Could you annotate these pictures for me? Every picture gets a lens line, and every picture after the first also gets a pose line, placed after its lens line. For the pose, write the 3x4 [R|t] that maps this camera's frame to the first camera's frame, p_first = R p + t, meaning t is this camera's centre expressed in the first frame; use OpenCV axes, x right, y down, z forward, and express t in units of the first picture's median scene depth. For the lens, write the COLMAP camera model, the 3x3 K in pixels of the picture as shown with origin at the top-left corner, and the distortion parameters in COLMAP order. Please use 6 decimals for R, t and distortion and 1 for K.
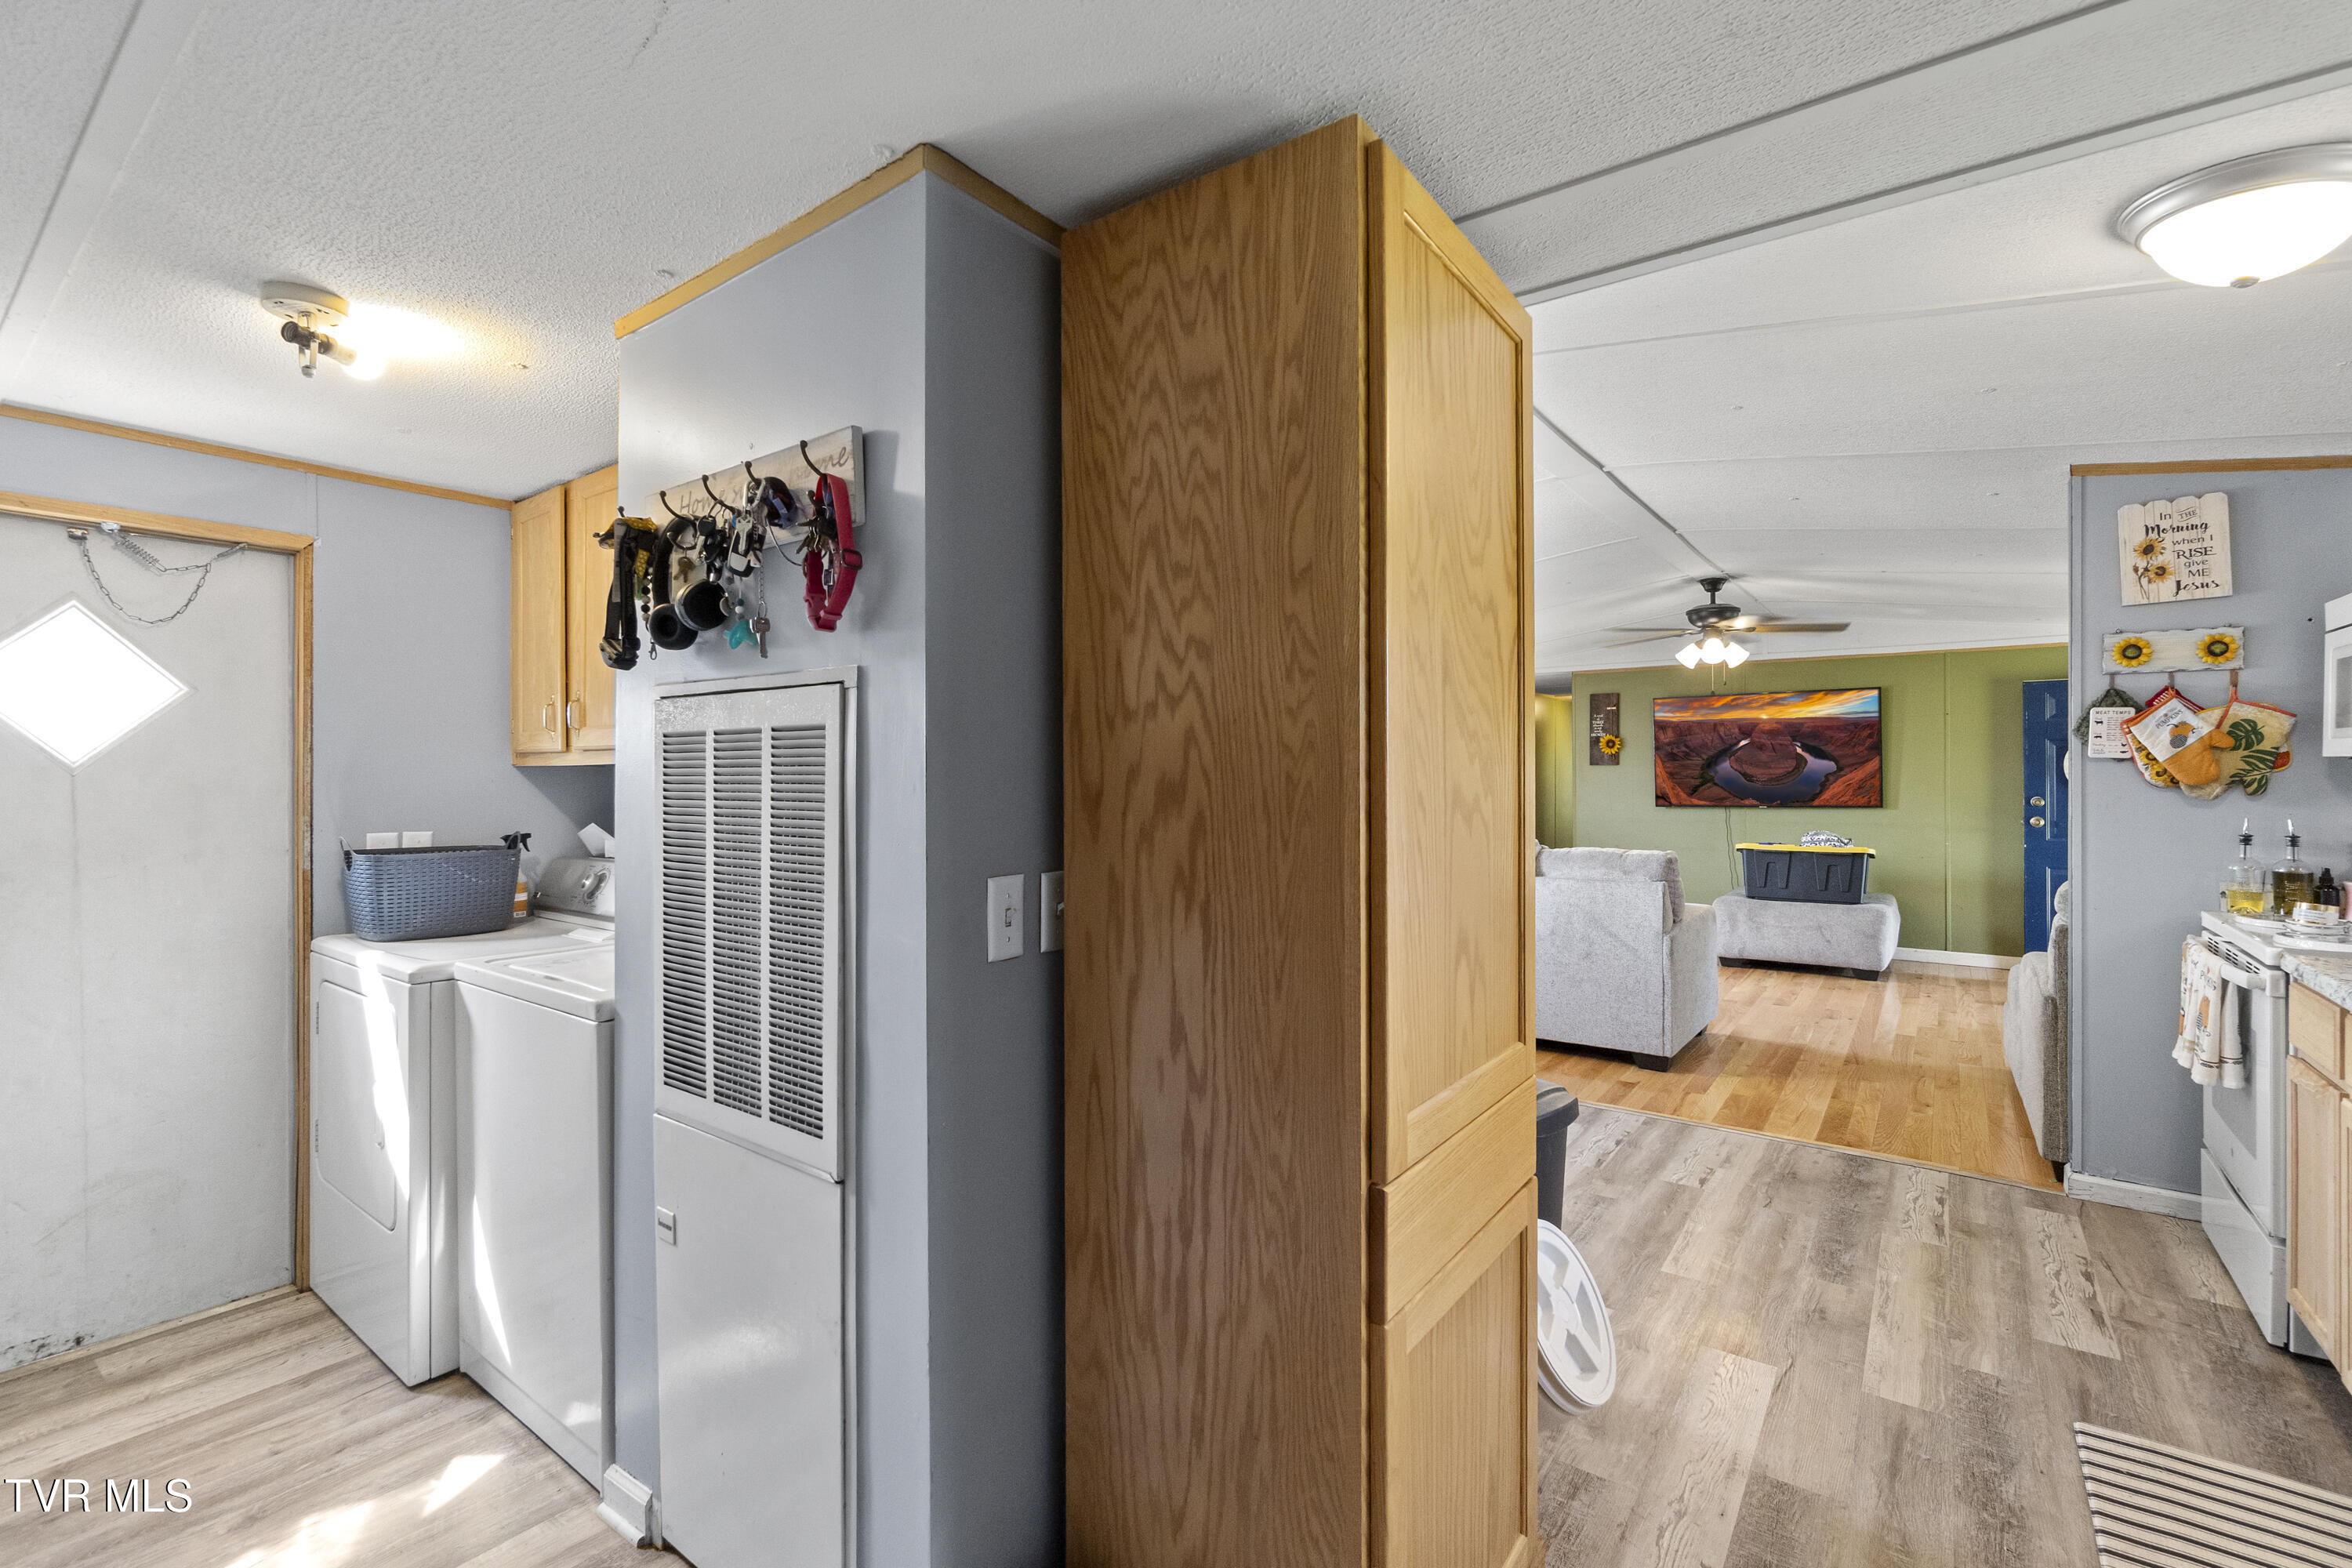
lens RADIAL K [[1043.7, 0, 1180.0], [0, 1043.7, 780.5], [0, 0, 1]] dist [-0.001594, -0.000238]
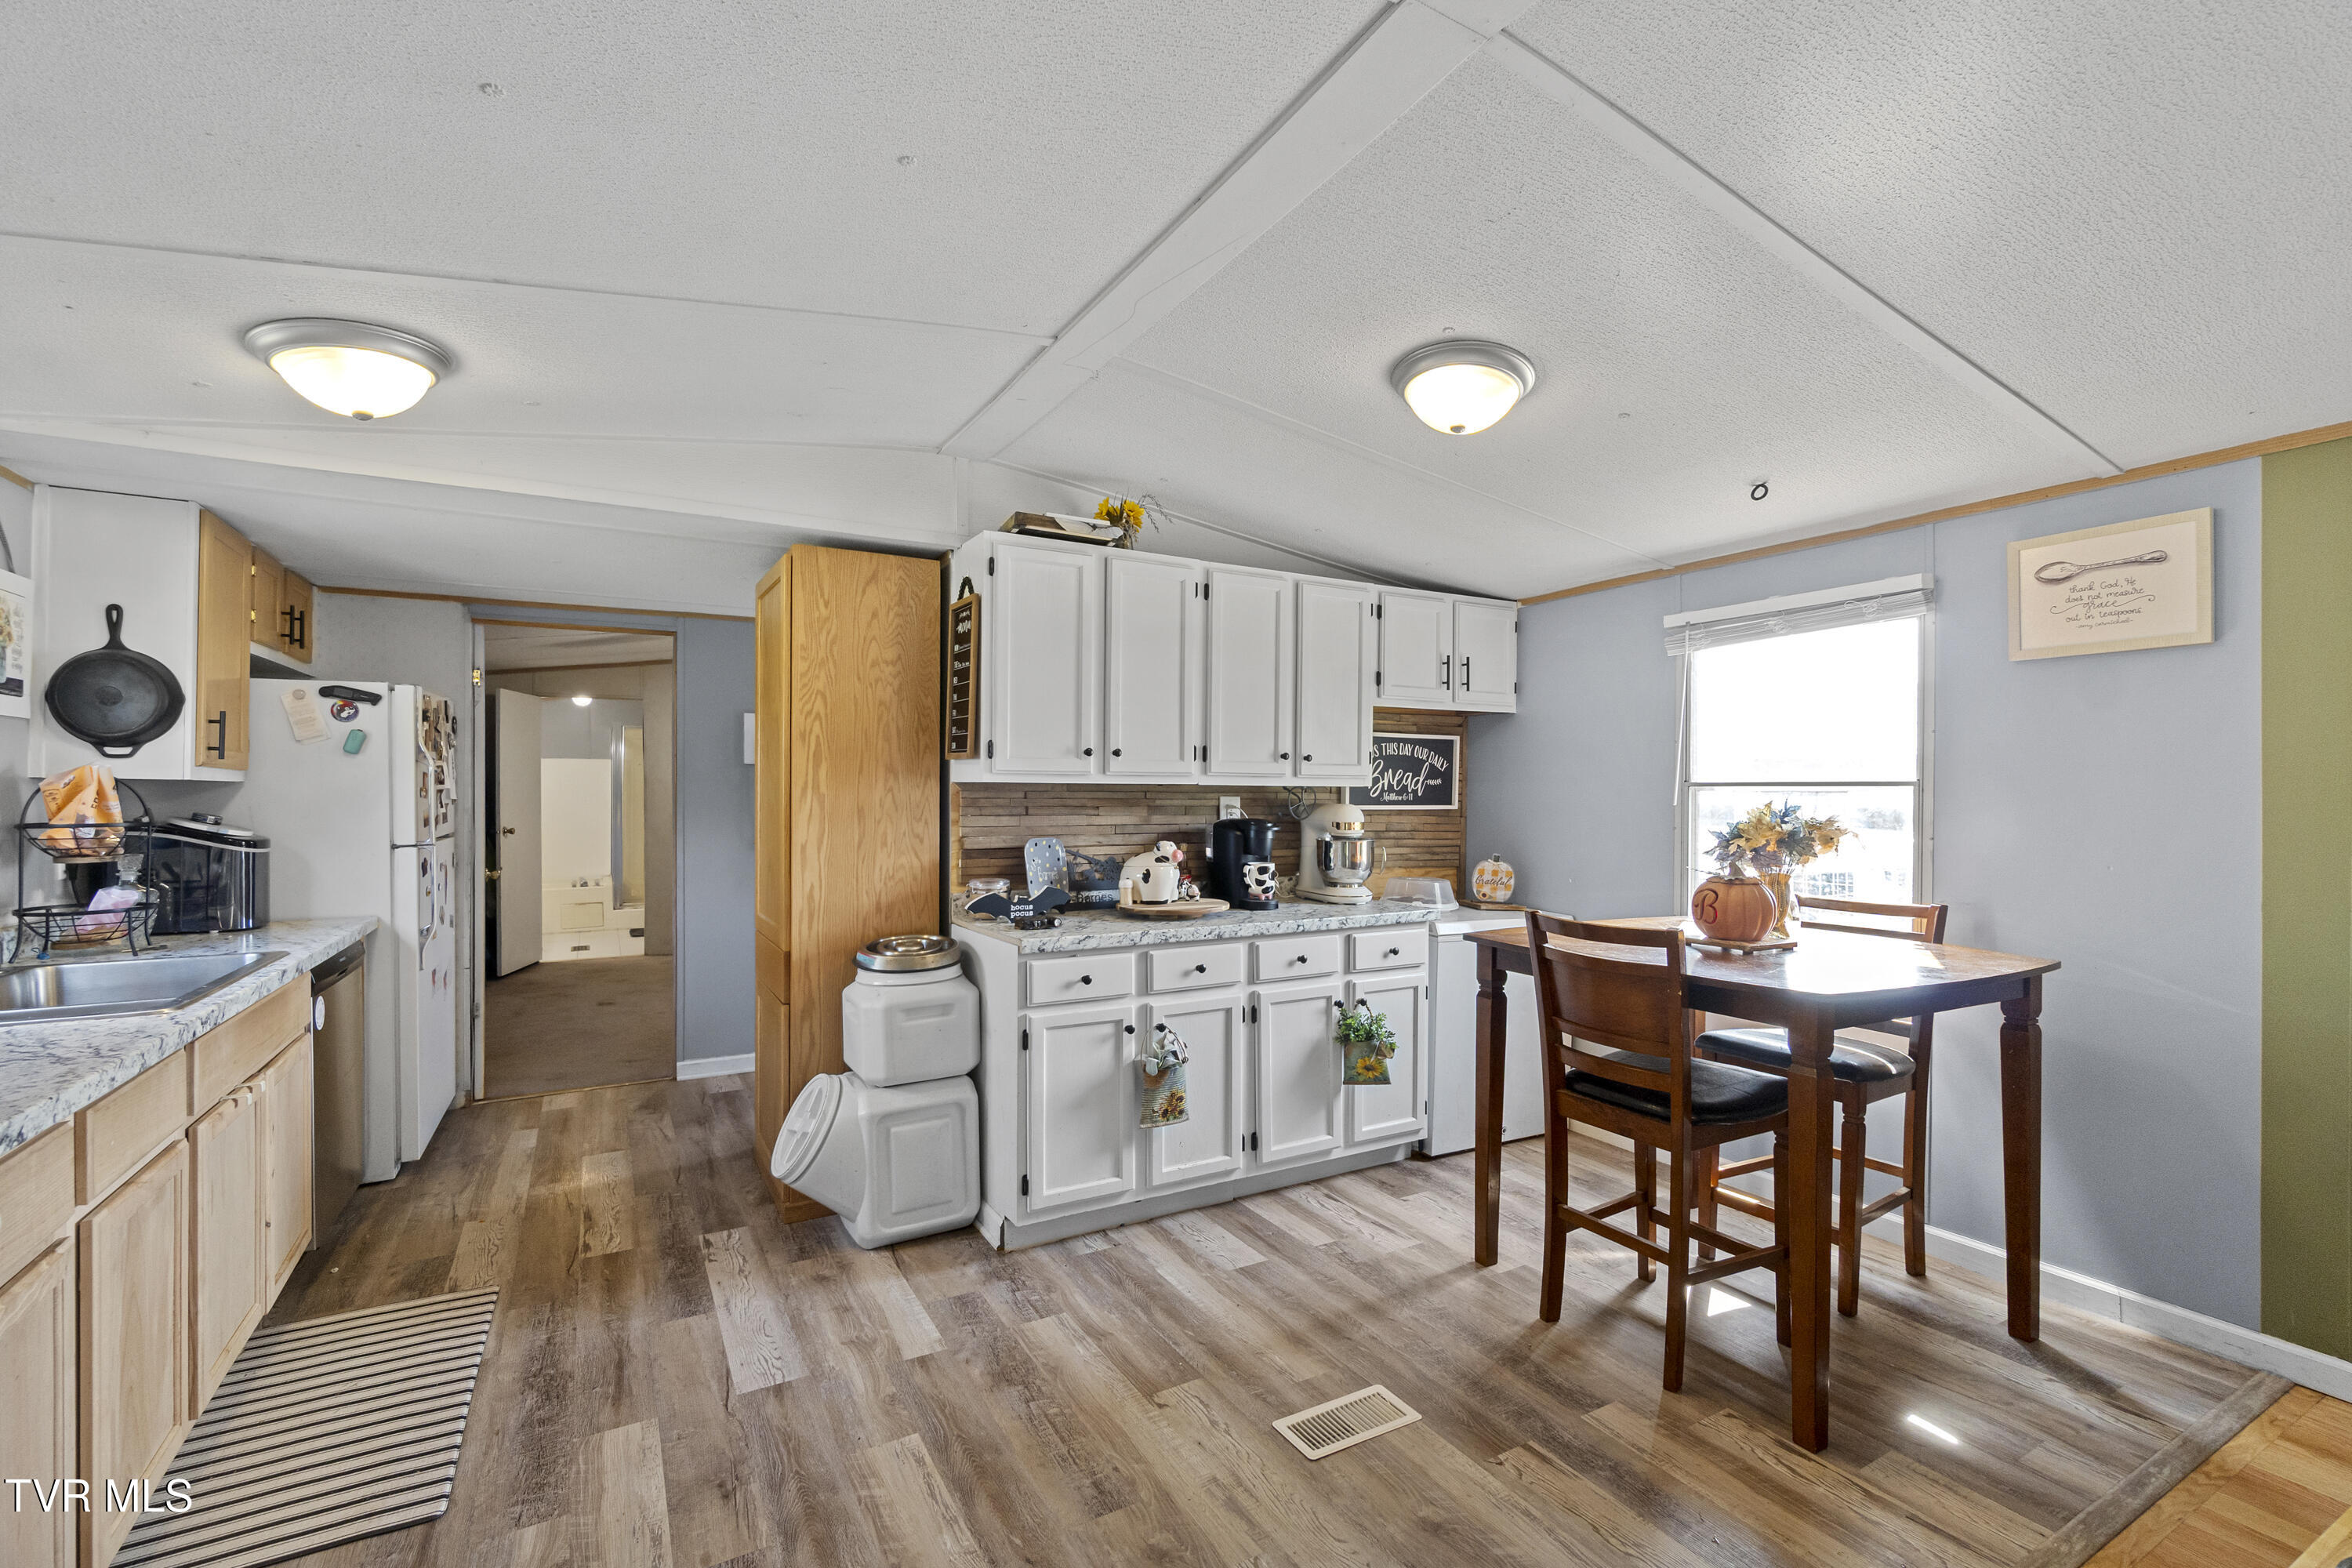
lens RADIAL K [[1016.9, 0, 1175.5], [0, 1016.9, 793.1], [0, 0, 1]] dist [-0.004967, 0.001060]
pose [[-0.407460, 0.002696, -0.913219, 0.938592], [-0.004858, 0.999975, 0.005120, -0.013047], [0.913210, 0.006522, -0.407437, 1.294748]]
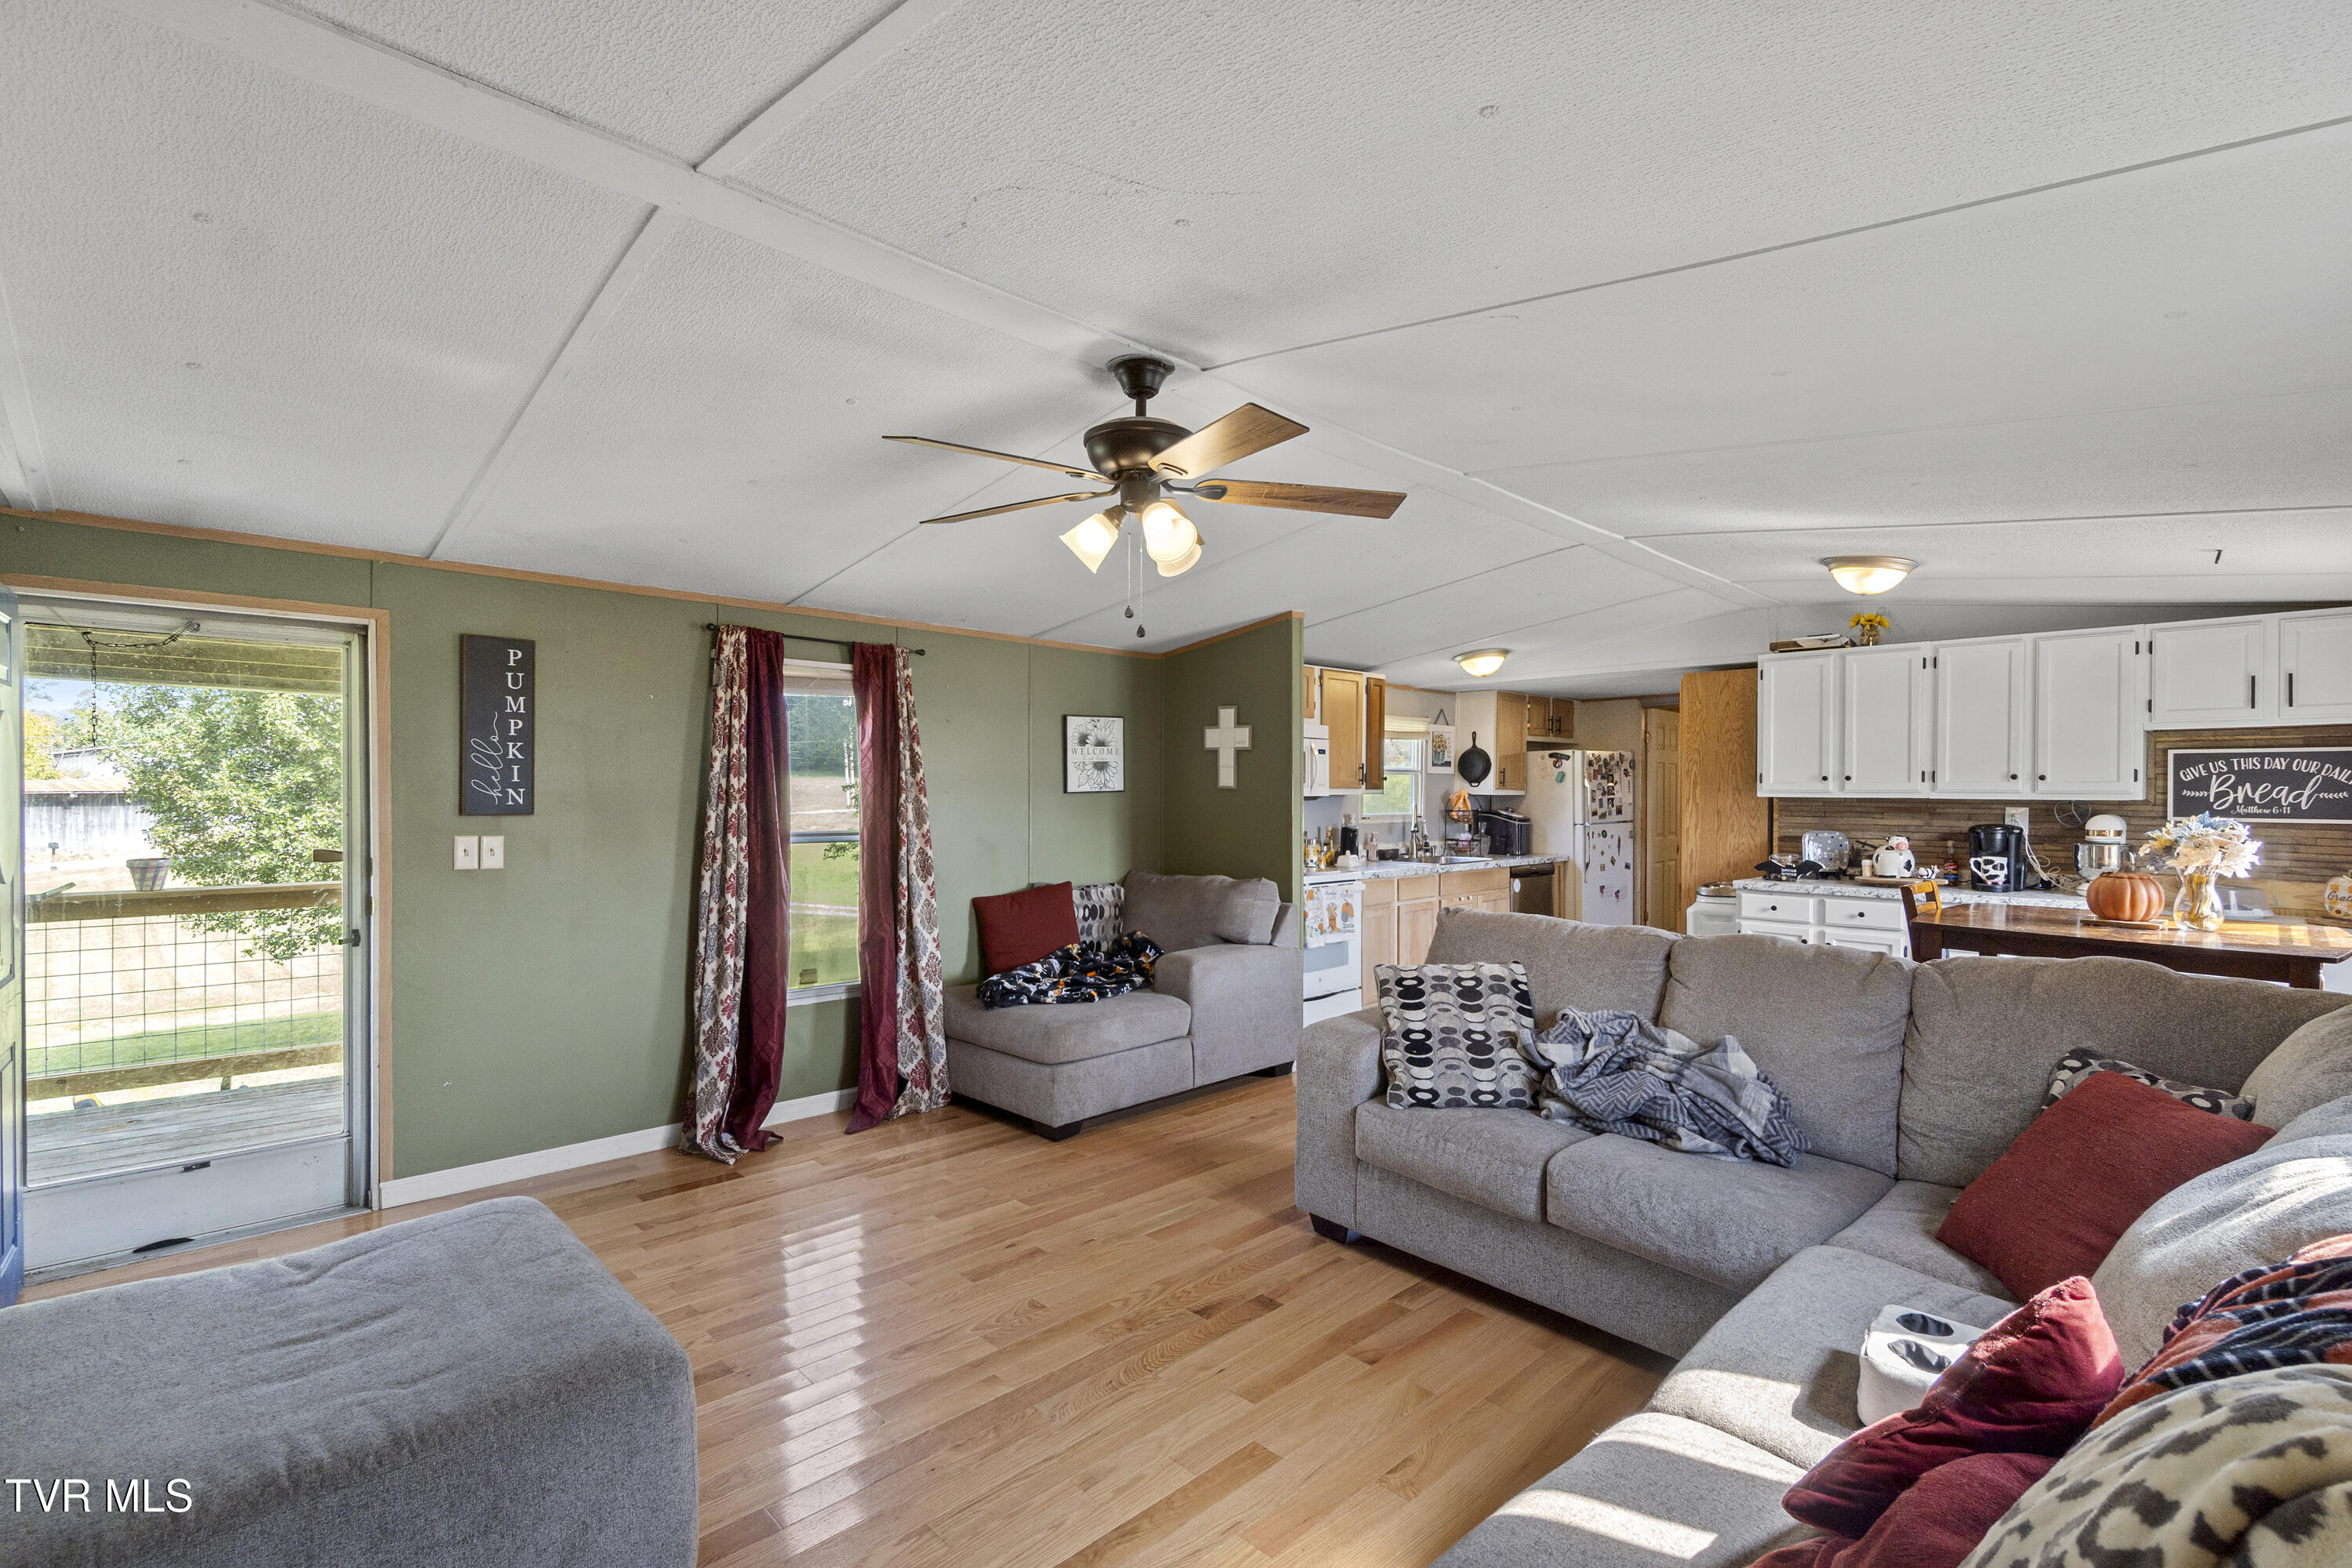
lens RADIAL K [[1063.7, 0, 1164.8], [0, 1063.7, 802.0], [0, 0, 1]] dist [0.004229, 0.000095]
pose [[-0.985046, -0.000968, 0.172289, 0.803807], [0.001685, 0.999882, 0.015252, -0.038510], [-0.172284, 0.015315, -0.984928, 2.723068]]
